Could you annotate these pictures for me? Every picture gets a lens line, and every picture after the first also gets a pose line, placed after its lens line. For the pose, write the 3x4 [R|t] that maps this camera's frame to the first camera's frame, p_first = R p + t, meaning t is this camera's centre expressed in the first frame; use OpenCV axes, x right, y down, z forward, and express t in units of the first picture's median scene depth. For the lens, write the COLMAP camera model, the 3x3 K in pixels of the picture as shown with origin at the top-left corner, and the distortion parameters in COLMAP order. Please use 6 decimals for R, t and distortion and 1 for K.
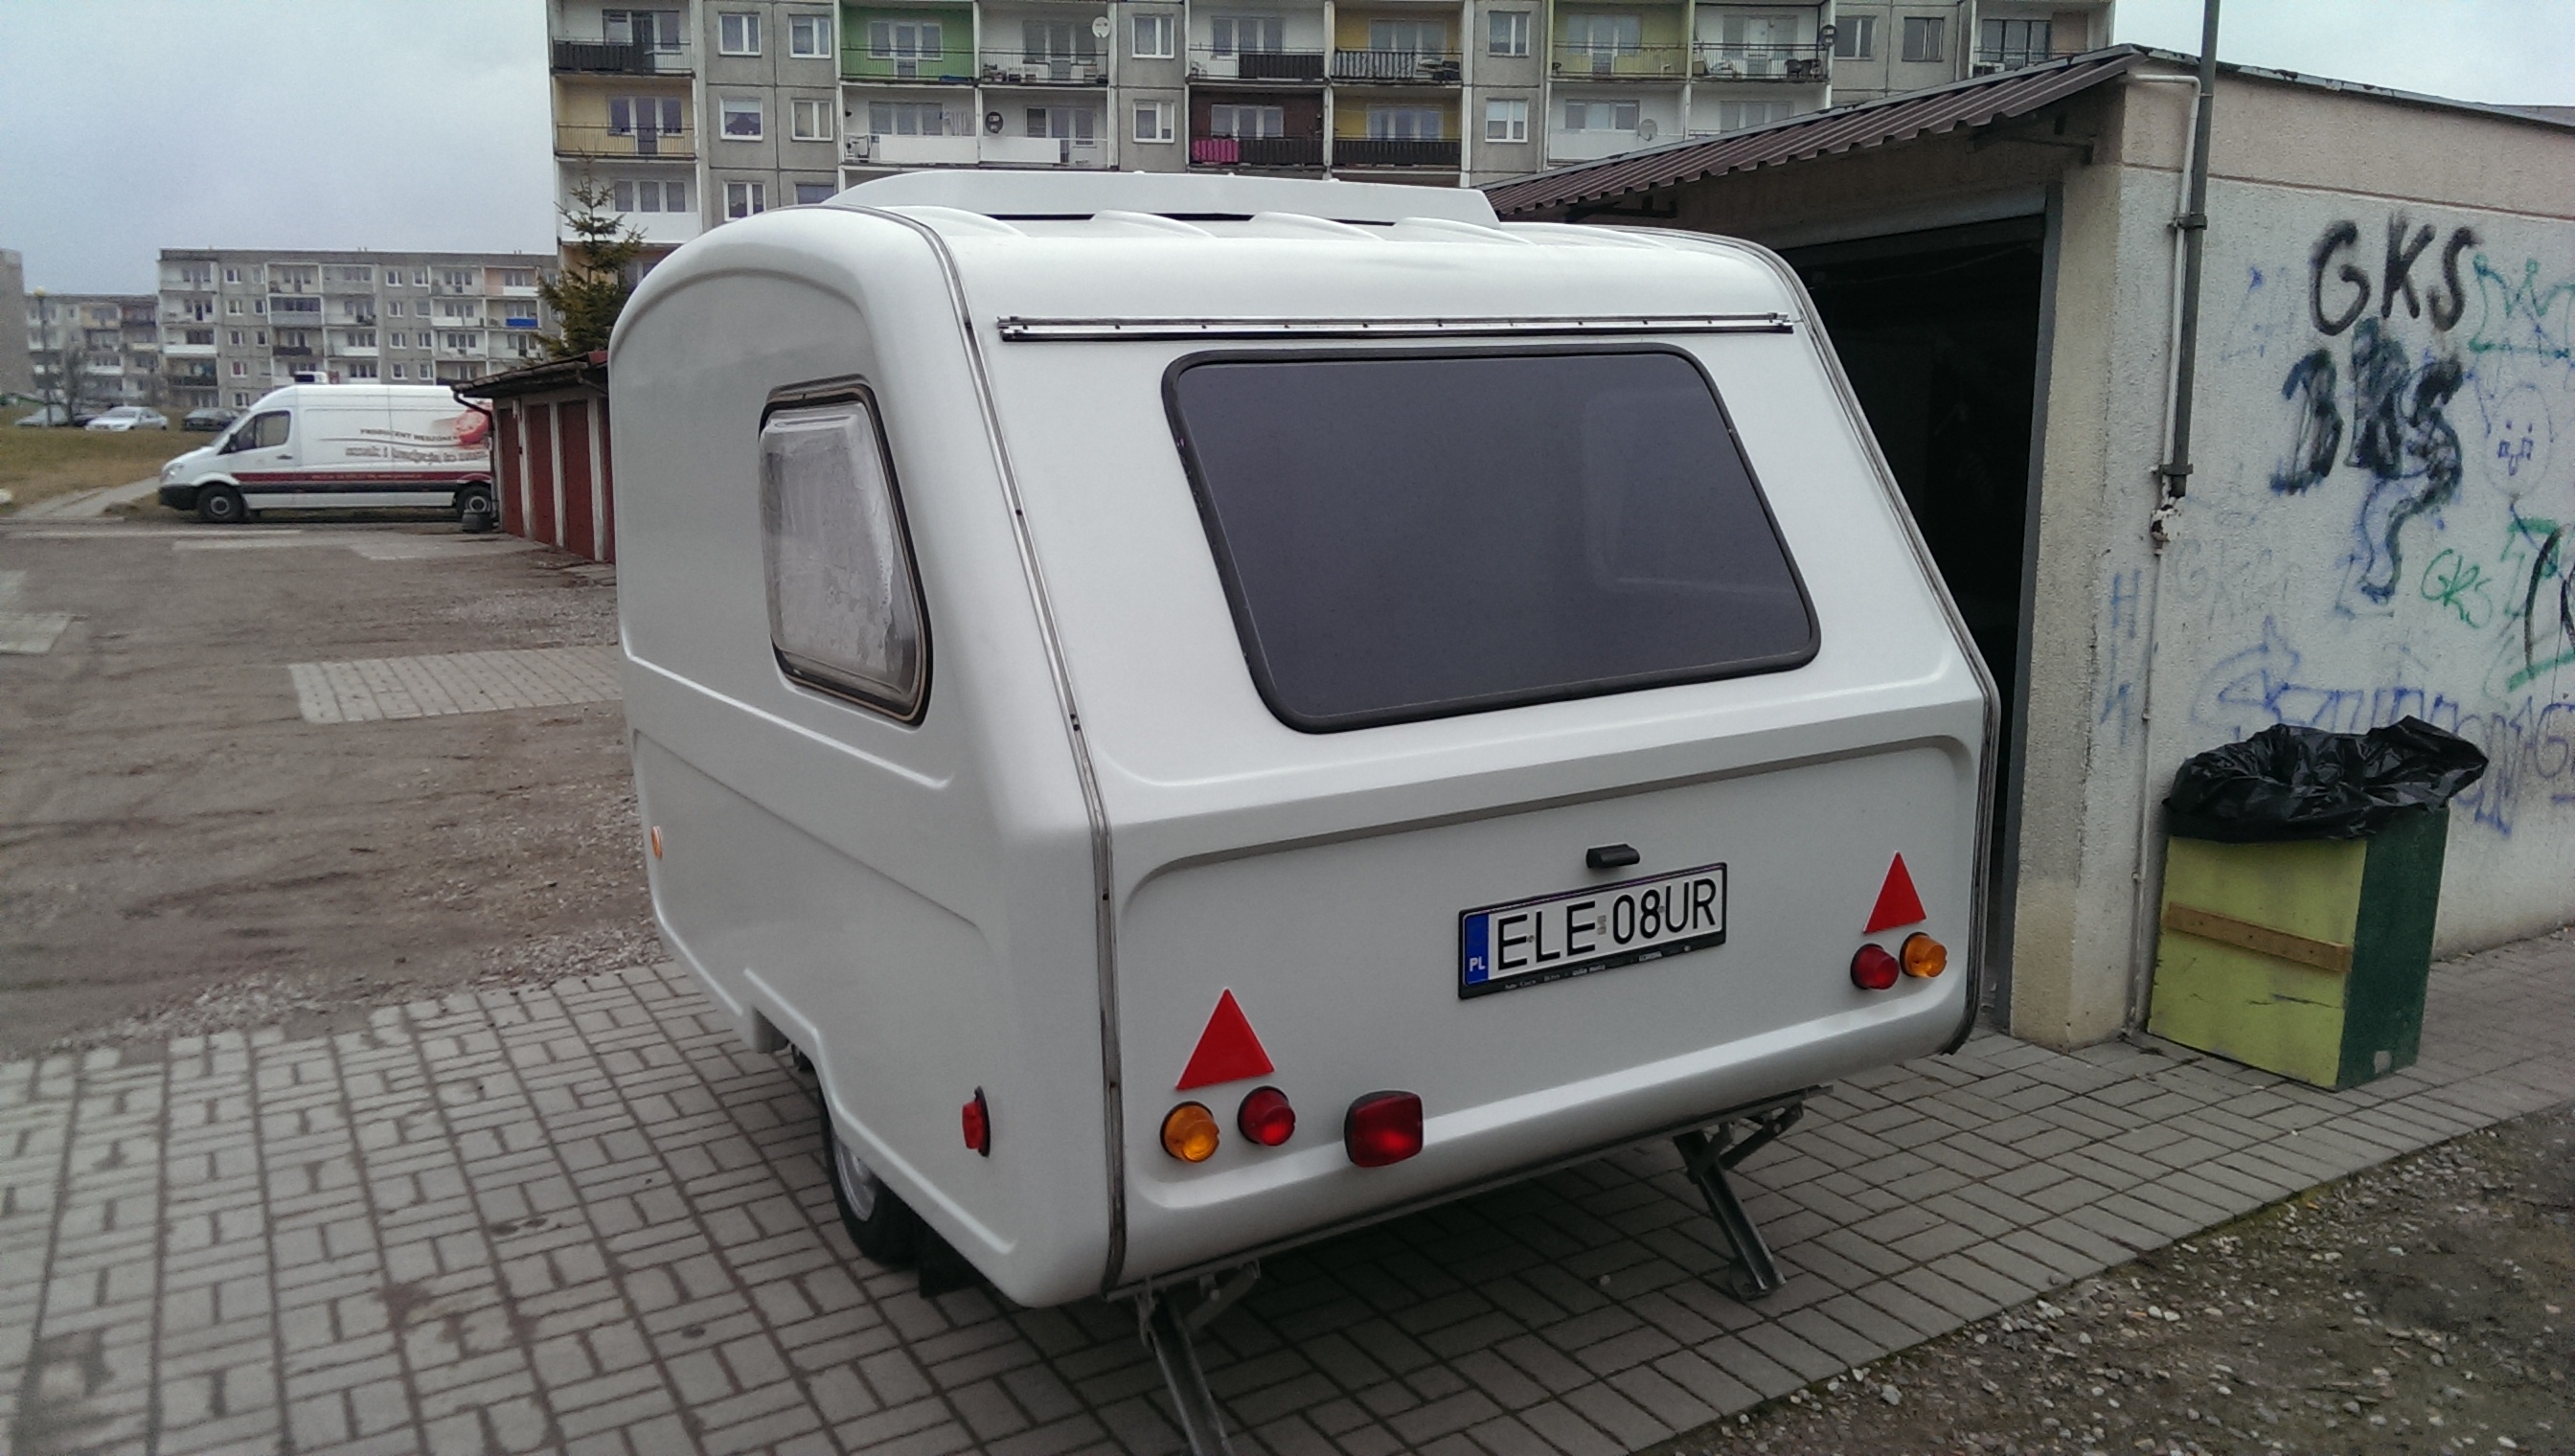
lens RADIAL K [[1854.1, 0, 1291.8], [0, 1854.1, 725.3], [0, 0, 1]] dist [0.014304, -0.006185]
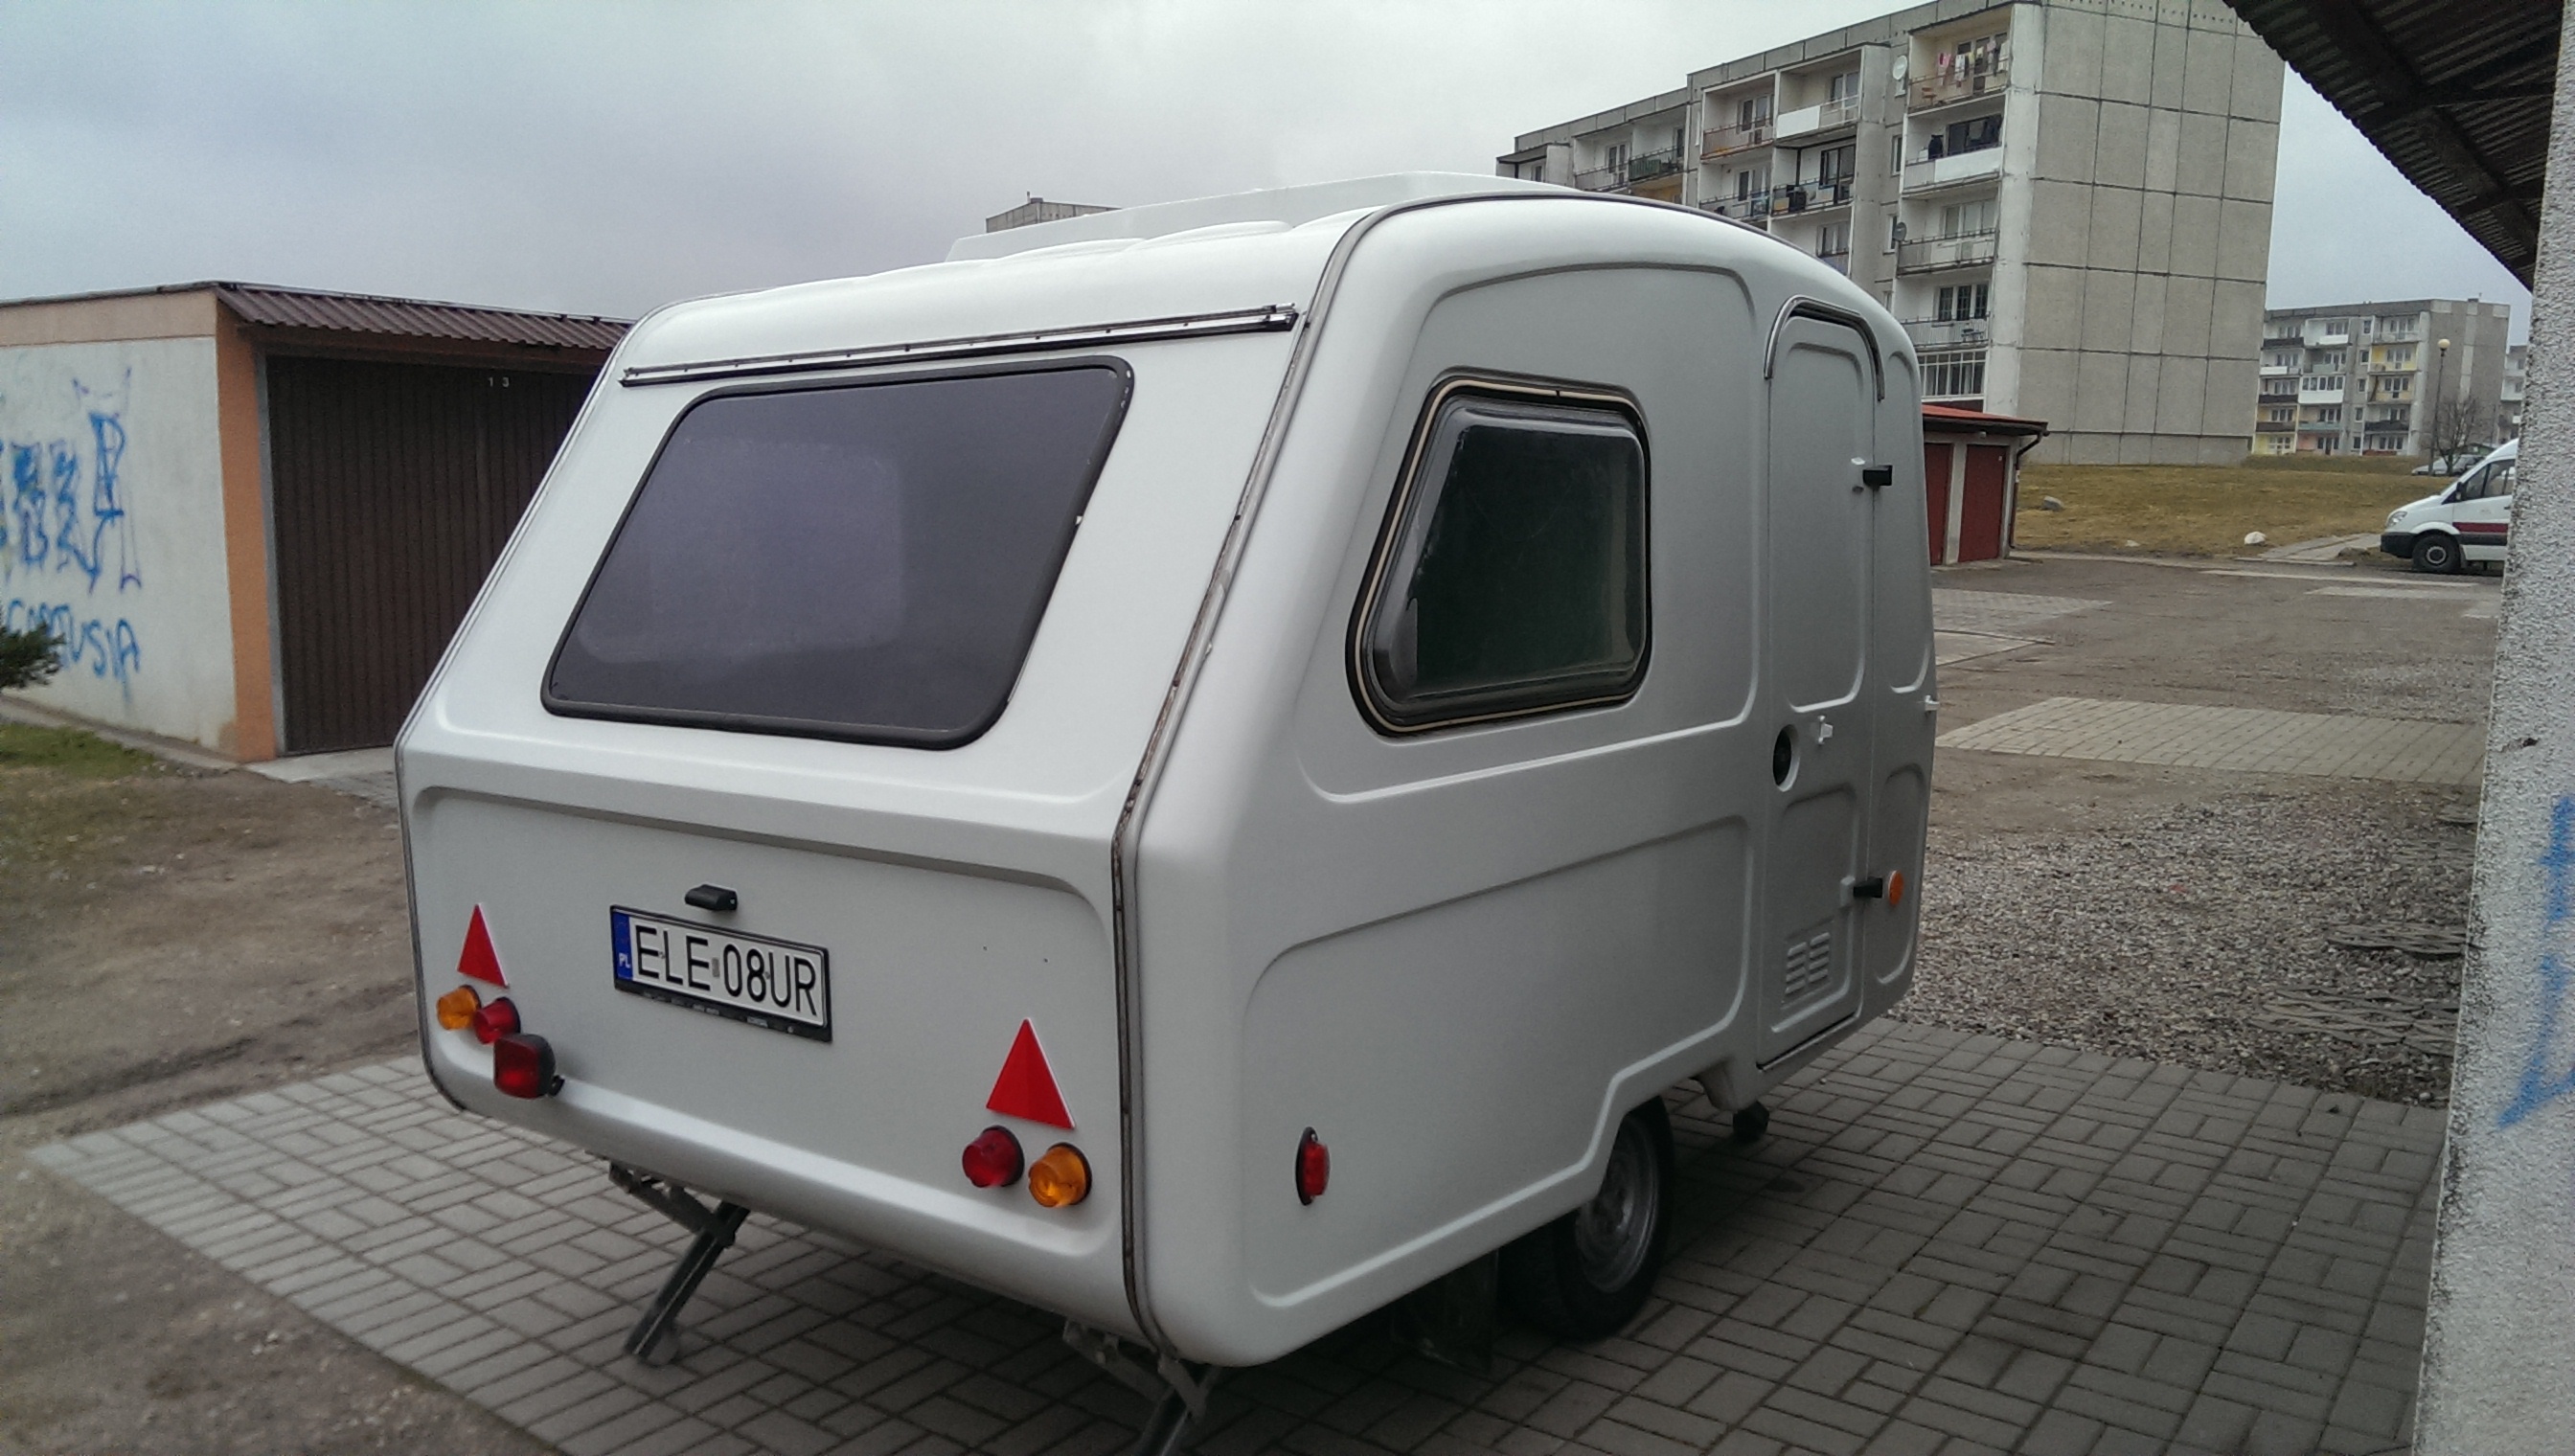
lens RADIAL K [[1854.1, 0, 1313.8], [0, 1854.1, 730.6], [0, 0, 1]] dist [0.014304, -0.006185]
pose [[0.401308, 0.132689, -0.906281, 1.095083], [-0.153858, 0.985158, 0.076108, -0.128631], [0.902928, 0.108895, 0.415767, 0.824389]]
